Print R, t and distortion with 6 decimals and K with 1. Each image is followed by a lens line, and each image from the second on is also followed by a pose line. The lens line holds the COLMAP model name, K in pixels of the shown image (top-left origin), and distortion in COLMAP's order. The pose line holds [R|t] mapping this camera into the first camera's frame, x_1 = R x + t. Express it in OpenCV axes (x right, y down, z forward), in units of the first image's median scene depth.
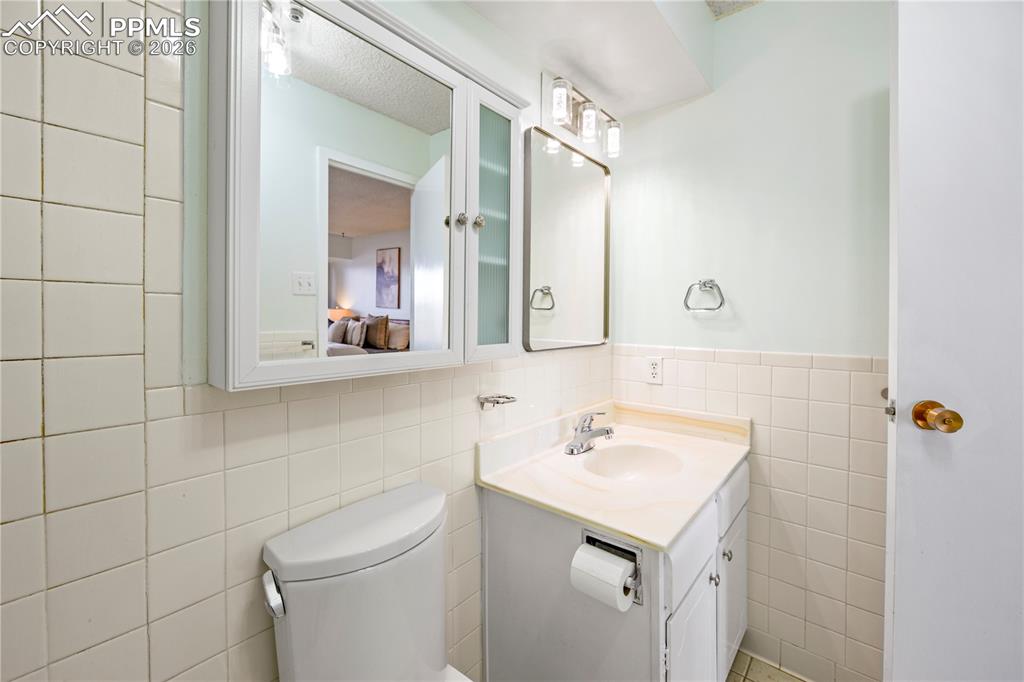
lens RADIAL K [[416.2, 0, 505.3], [0, 416.2, 315.7], [0, 0, 1]] dist [-0.005373, 0.000465]
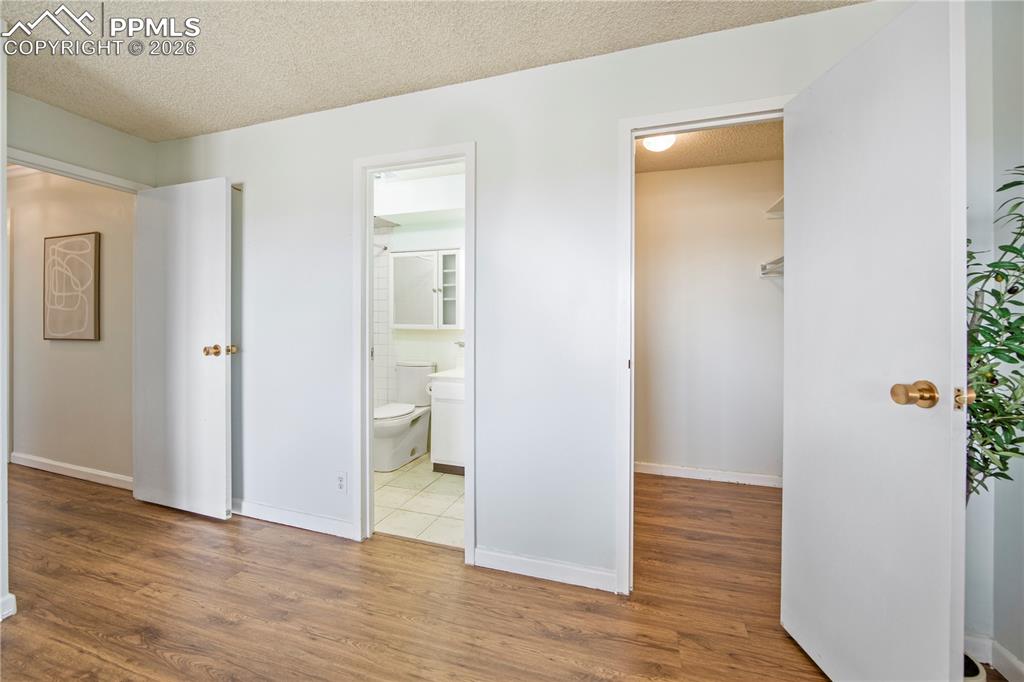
lens RADIAL K [[414.8, 0, 507.9], [0, 414.8, 327.2], [0, 0, 1]] dist [-0.012811, 0.000158]
pose [[0.366748, -0.001093, -0.930320, 3.343885], [-0.003270, 0.999992, -0.002464, 0.101105], [0.930315, 0.003946, 0.366741, 0.230939]]
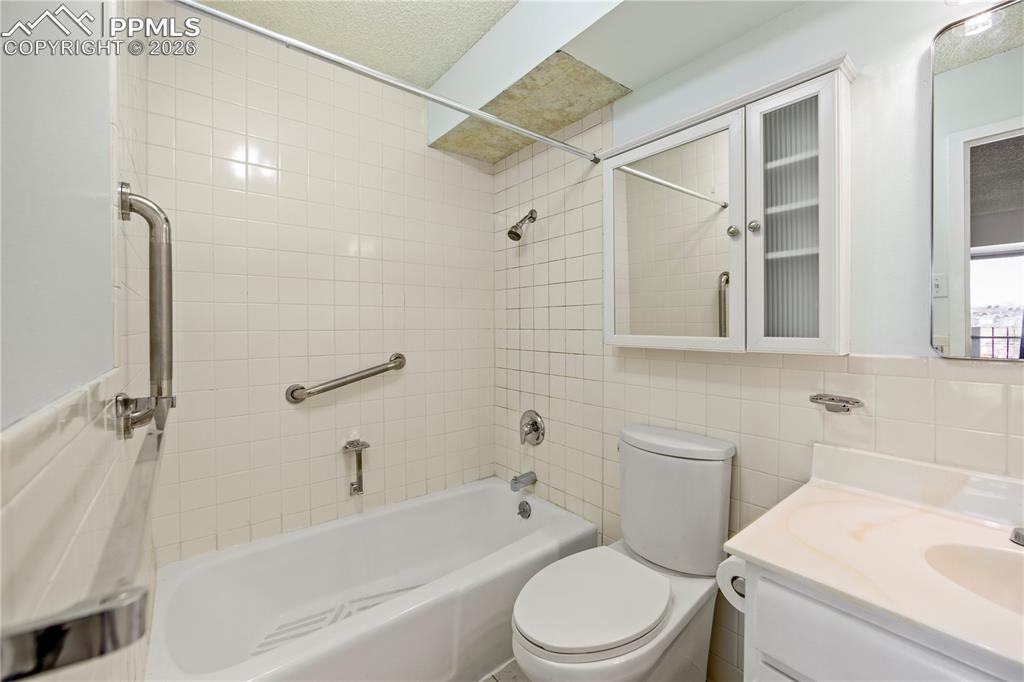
lens RADIAL K [[414.8, 0, 507.9], [0, 414.8, 327.2], [0, 0, 1]] dist [-0.012811, 0.000158]
pose [[-0.196156, -0.010632, -0.980515, 1.115980], [-0.005010, 0.999939, -0.009840, 0.059518], [0.980560, 0.002982, -0.196197, 0.550346]]
